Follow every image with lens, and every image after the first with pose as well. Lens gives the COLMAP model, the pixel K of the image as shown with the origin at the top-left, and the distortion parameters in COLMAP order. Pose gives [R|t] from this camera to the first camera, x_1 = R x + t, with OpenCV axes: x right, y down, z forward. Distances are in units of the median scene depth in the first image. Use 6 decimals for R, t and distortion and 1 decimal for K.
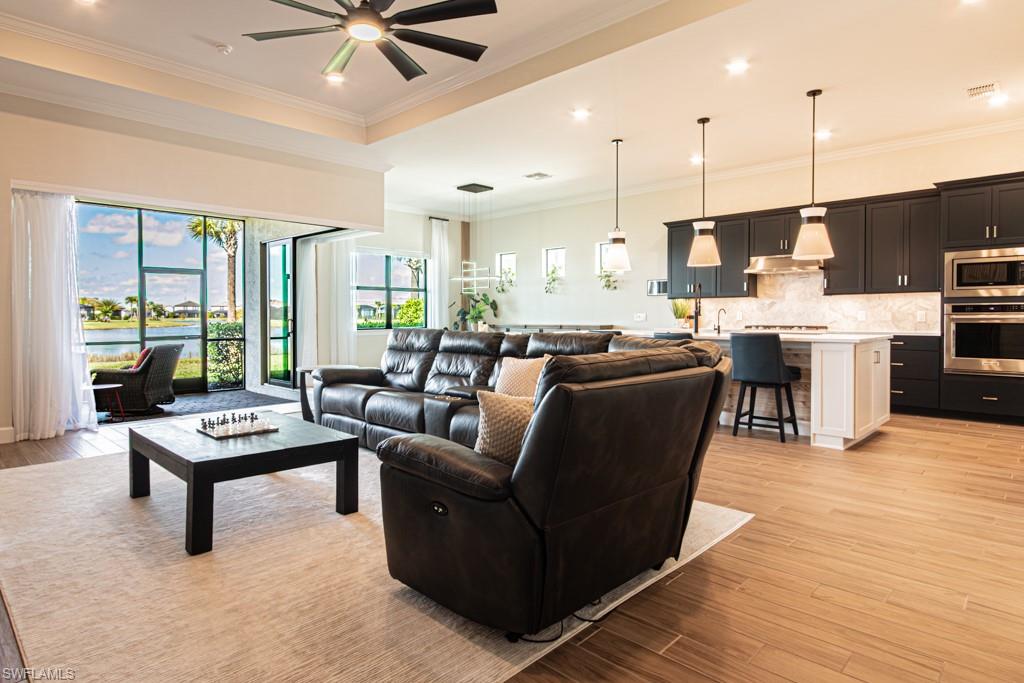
lens RADIAL K [[581.4, 0, 494.4], [0, 581.4, 316.6], [0, 0, 1]] dist [0.006797, 0.000962]
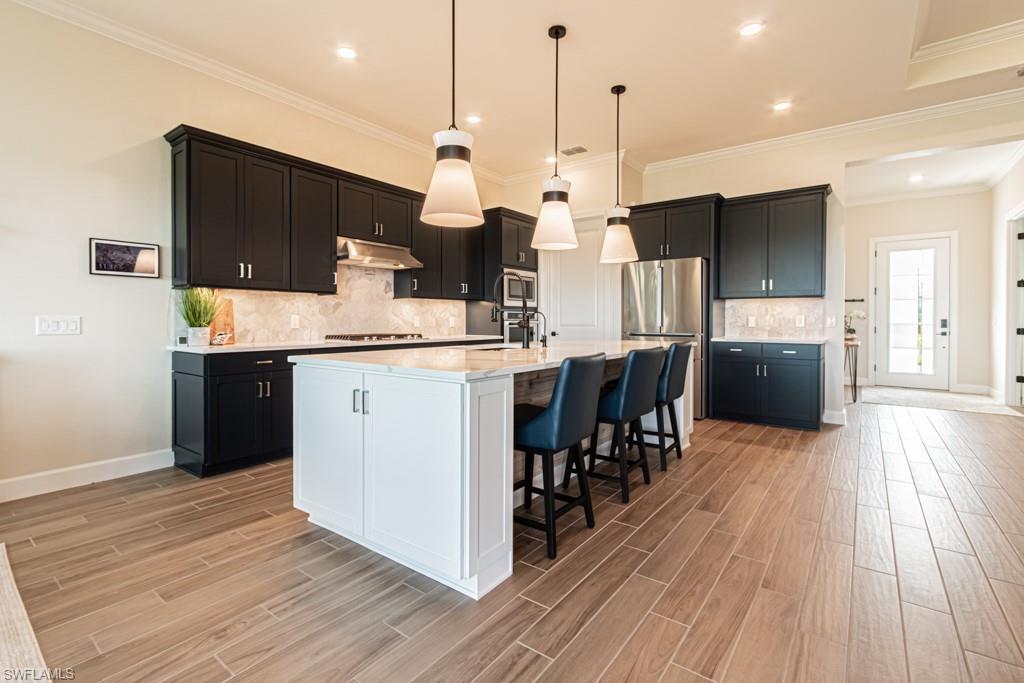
lens RADIAL K [[464.1, 0, 472.0], [0, 464.1, 323.1], [0, 0, 1]] dist [0.000286, -0.000033]
pose [[-0.091933, -0.002958, 0.995761, -0.150795], [0.001537, 0.999994, 0.003112, -0.001155], [-0.995764, 0.001816, -0.091927, 1.128746]]
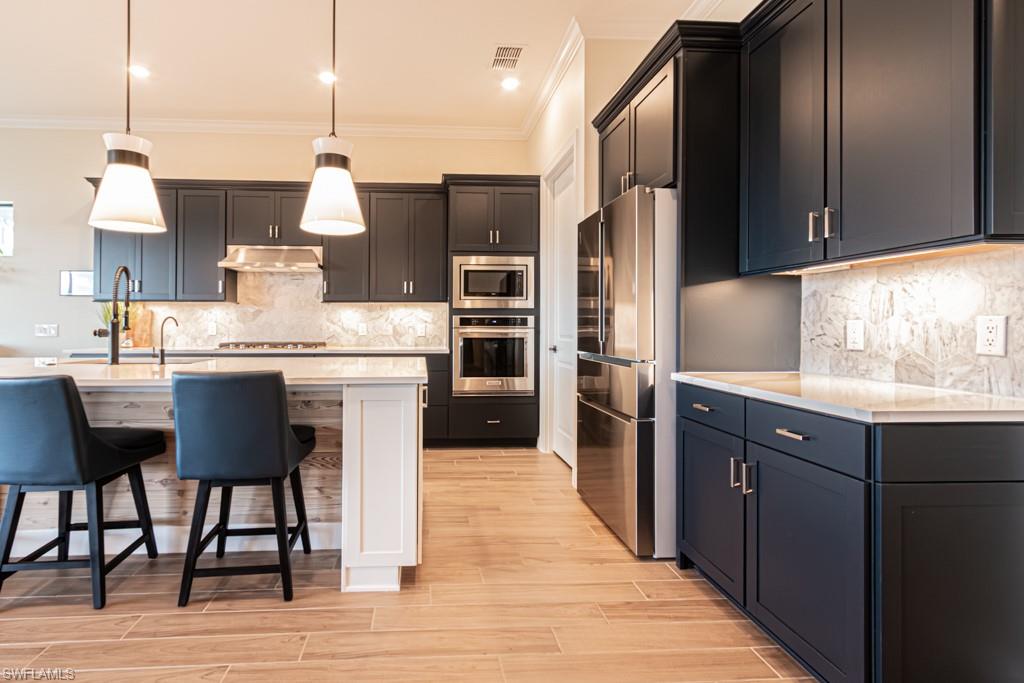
lens RADIAL K [[464.1, 0, 443.6], [0, 464.1, 328.7], [0, 0, 1]] dist [0.000286, -0.000033]
pose [[0.667876, 0.001207, 0.744272, 0.249482], [-0.002903, 0.999995, 0.000984, -0.003412], [-0.744267, -0.002818, 0.667876, 0.546685]]
